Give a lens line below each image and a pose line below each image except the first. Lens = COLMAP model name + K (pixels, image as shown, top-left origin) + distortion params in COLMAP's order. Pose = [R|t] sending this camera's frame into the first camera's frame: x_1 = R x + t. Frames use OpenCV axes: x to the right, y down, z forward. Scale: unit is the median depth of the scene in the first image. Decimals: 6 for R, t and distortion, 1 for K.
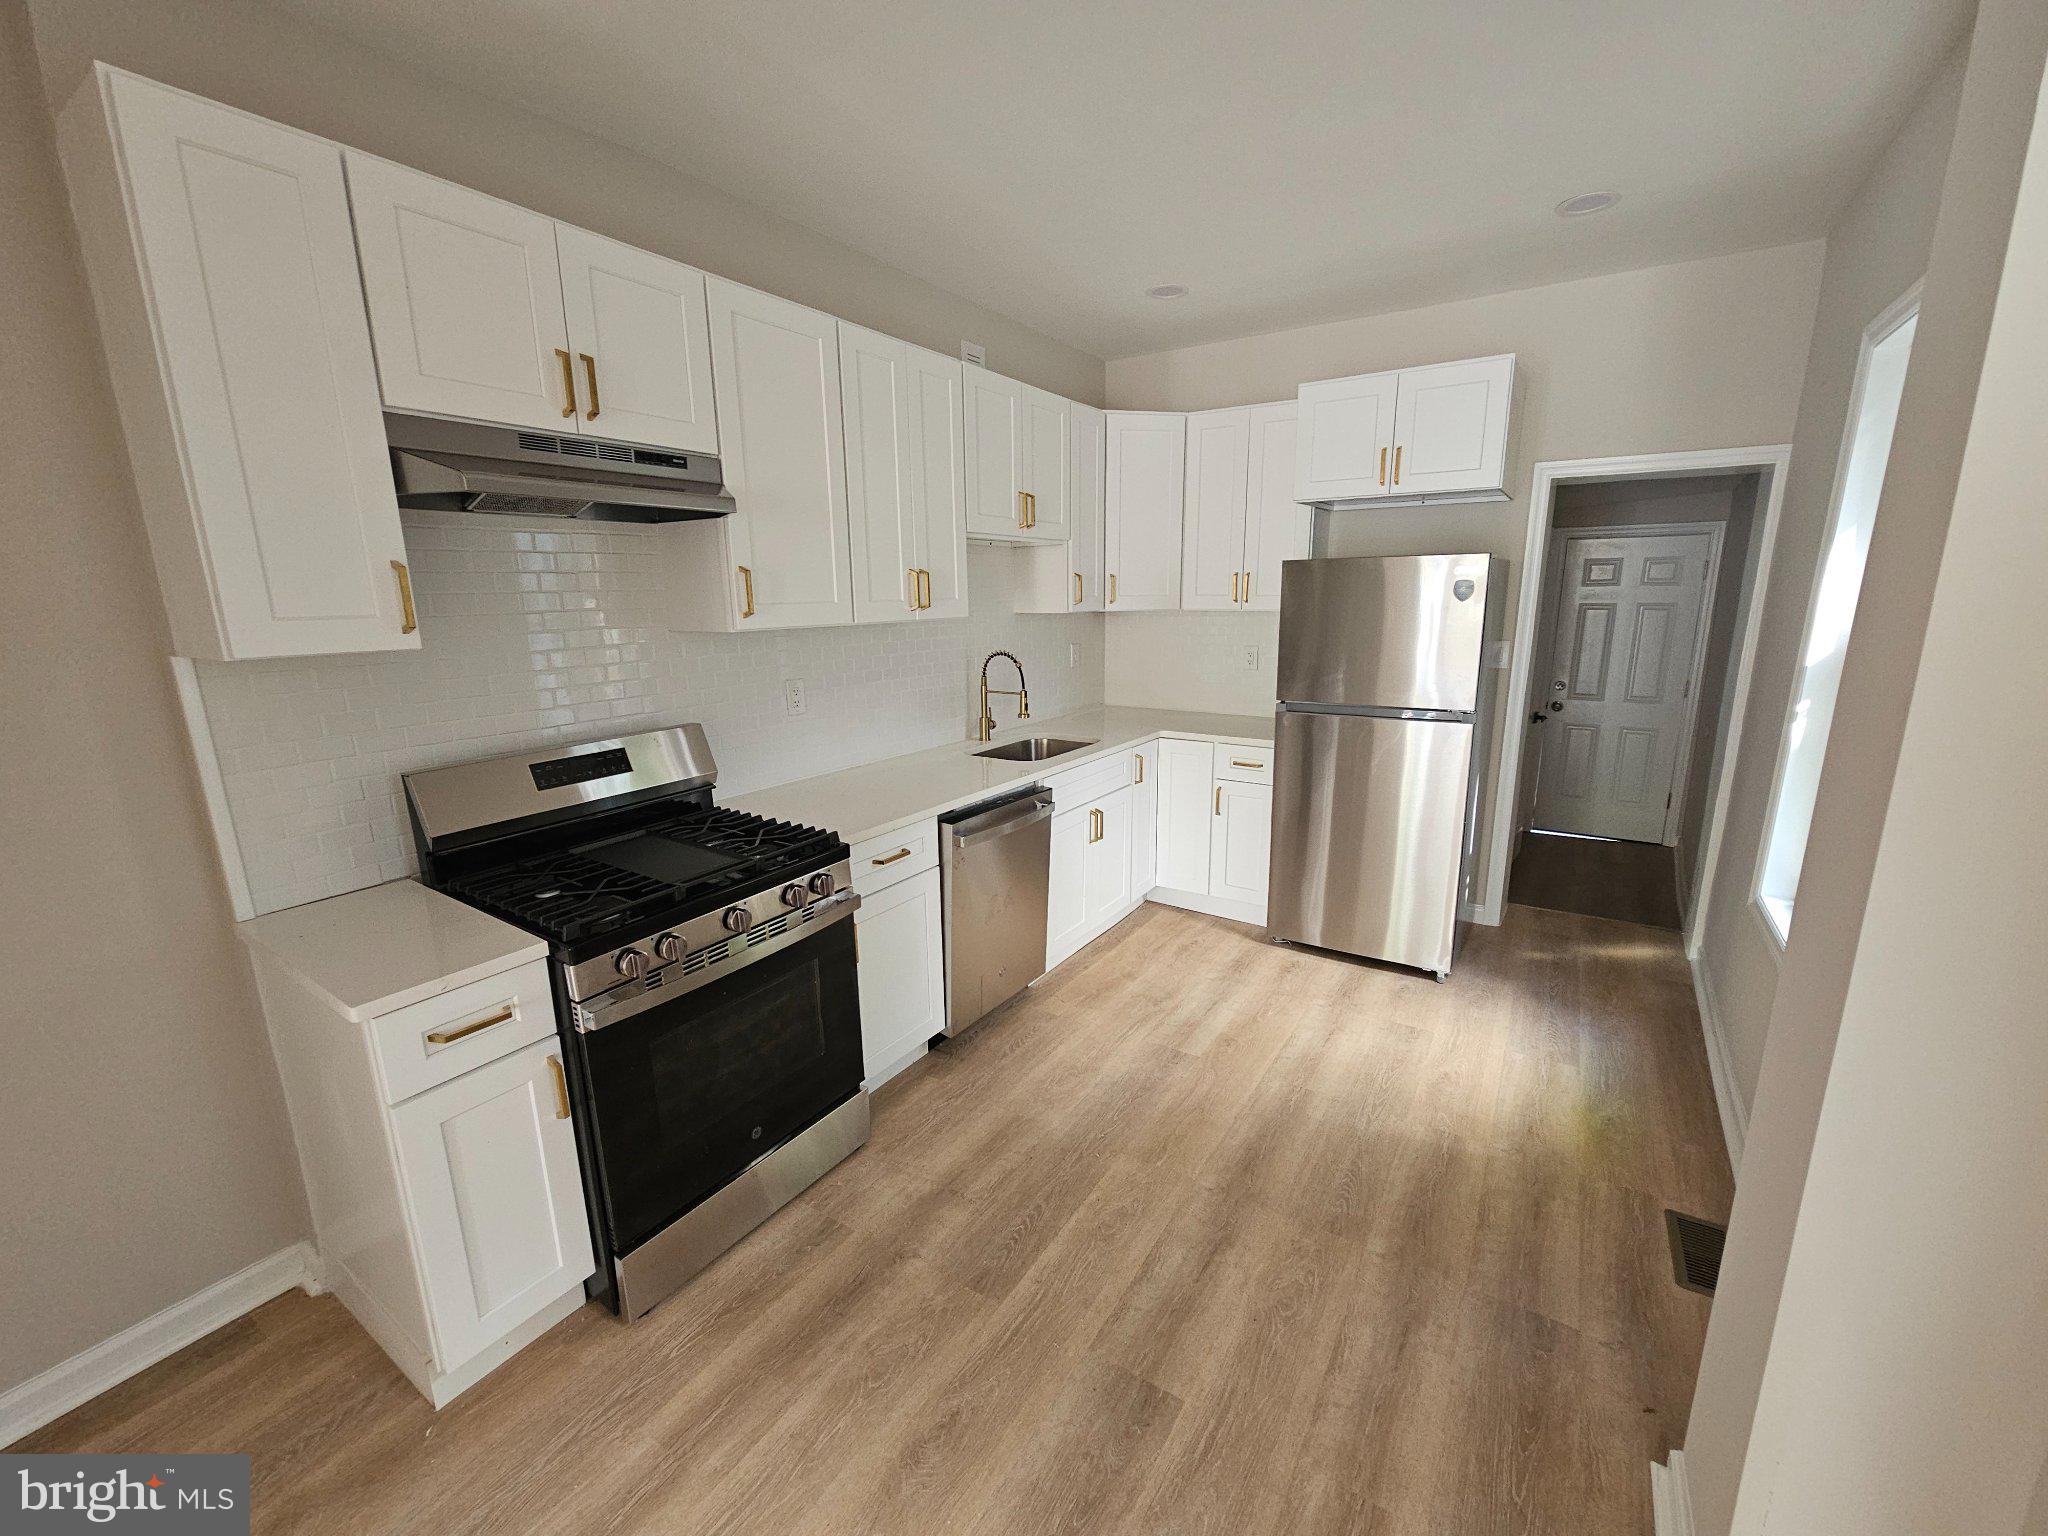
lens RADIAL K [[838.6, 0, 1025.8], [0, 838.6, 774.0], [0, 0, 1]] dist [0.001810, 0.000055]
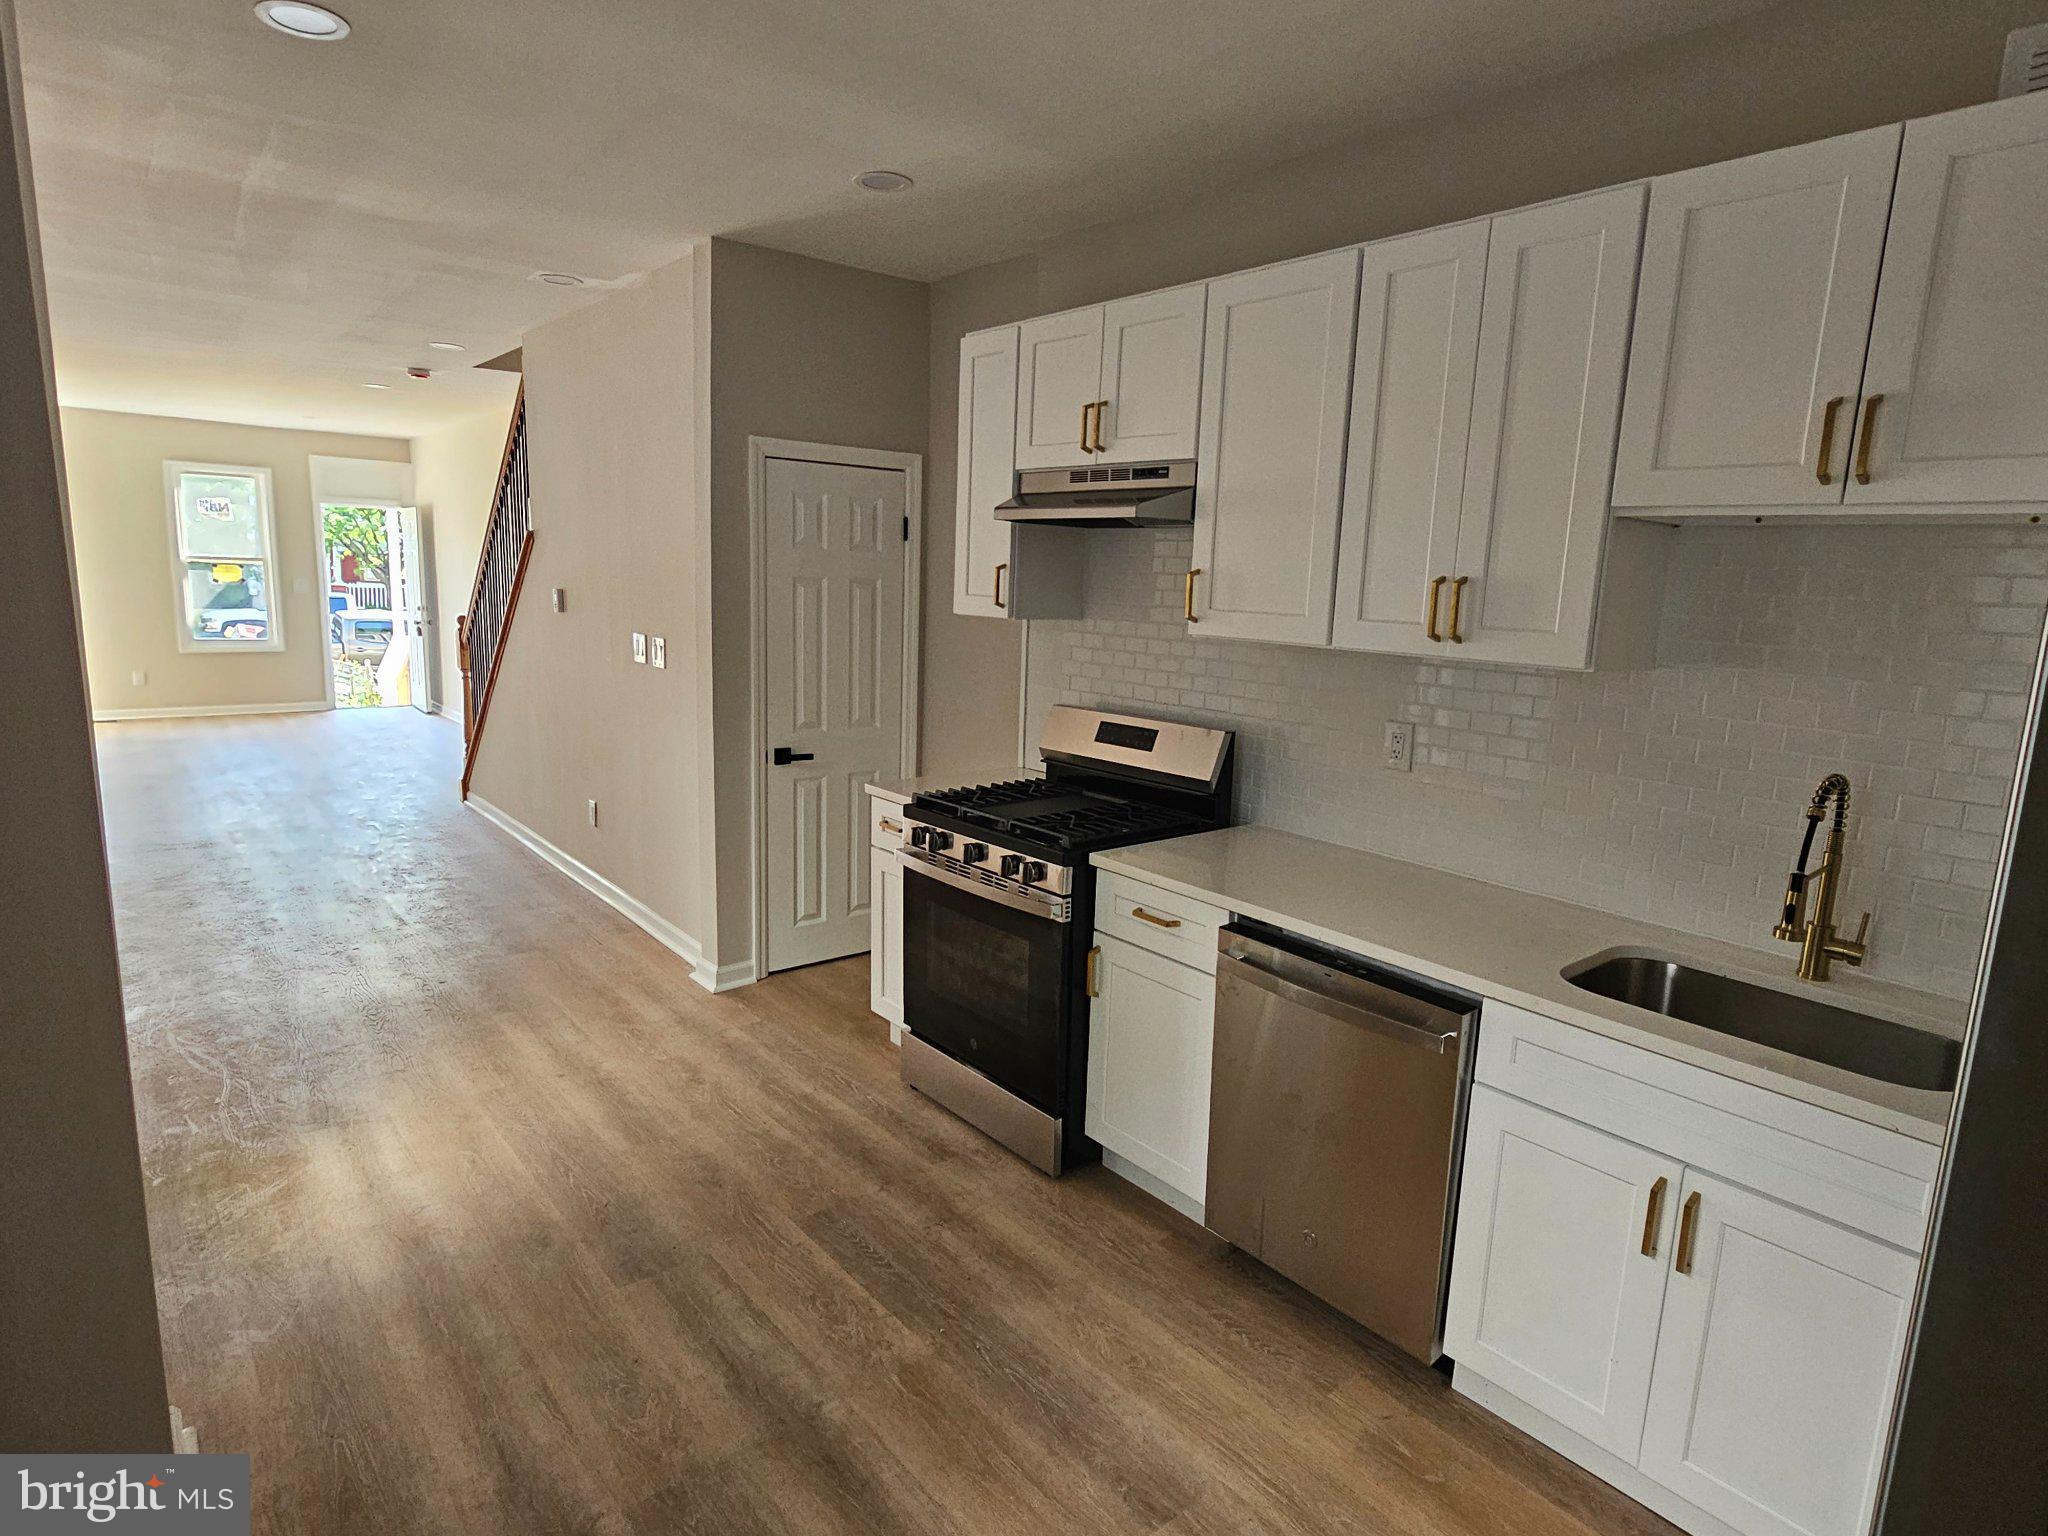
lens RADIAL K [[1107.7, 0, 1023.7], [0, 1107.7, 767.5], [0, 0, 1]] dist [0.002545, 0.000005]
pose [[-0.285570, 0.167991, -0.943520, 1.064679], [-0.241732, 0.940057, 0.240538, -0.326904], [0.927370, 0.296769, -0.227843, 1.315925]]
